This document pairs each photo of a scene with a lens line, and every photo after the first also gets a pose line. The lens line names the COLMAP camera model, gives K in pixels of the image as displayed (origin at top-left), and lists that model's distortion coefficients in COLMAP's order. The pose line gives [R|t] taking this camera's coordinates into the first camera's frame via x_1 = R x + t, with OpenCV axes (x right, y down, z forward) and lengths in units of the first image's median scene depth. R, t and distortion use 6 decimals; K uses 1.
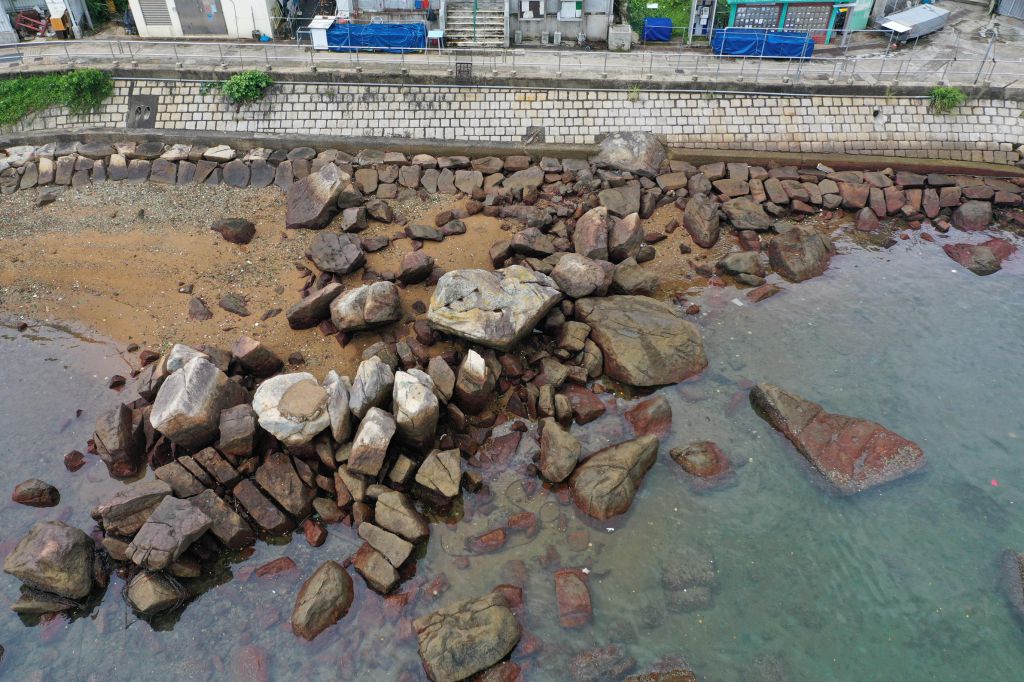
lens RADIAL K [[812.8, 0, 510.8], [0, 812.8, 349.6], [0, 0, 1]] dist [-0.002082, 0.003436]
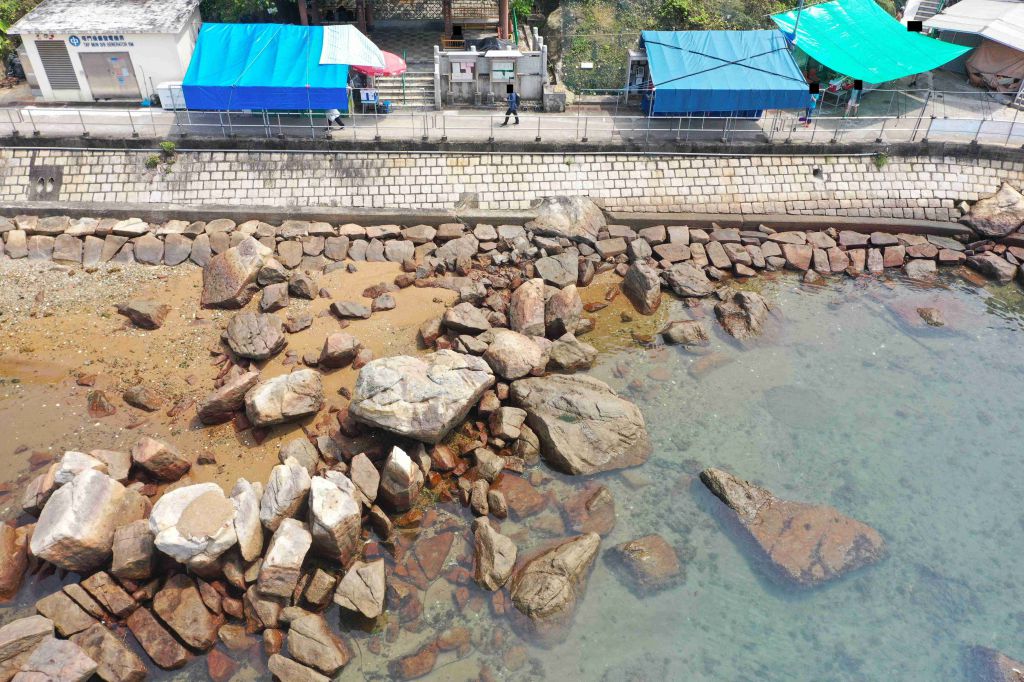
lens RADIAL K [[821.0, 0, 513.3], [0, 821.0, 341.1], [0, 0, 1]] dist [0.016793, -0.000208]
pose [[0.998163, -0.028158, 0.053637, 0.025963], [0.030965, 0.998155, -0.052236, -0.046889], [-0.052067, 0.053801, 0.997193, 0.038750]]
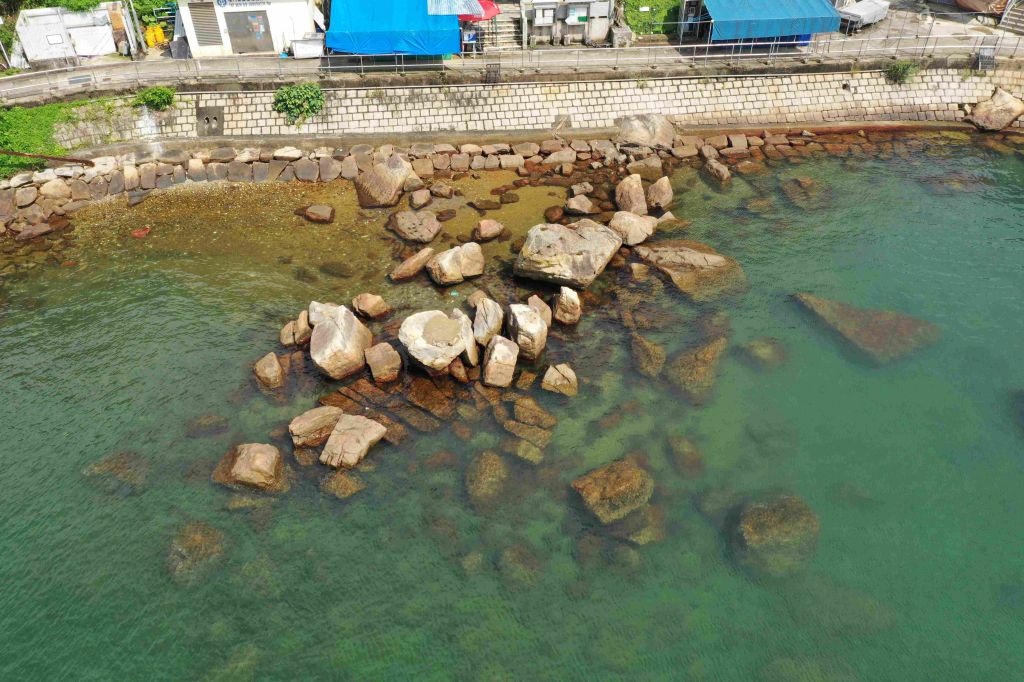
lens RADIAL K [[821.0, 0, 515.9], [0, 821.0, 340.4], [0, 0, 1]] dist [0.016793, -0.000208]
pose [[0.992835, -0.081590, 0.087302, -0.163170], [0.085445, 0.995484, -0.041364, 0.087449], [-0.083533, 0.048527, 0.995323, -0.140743]]
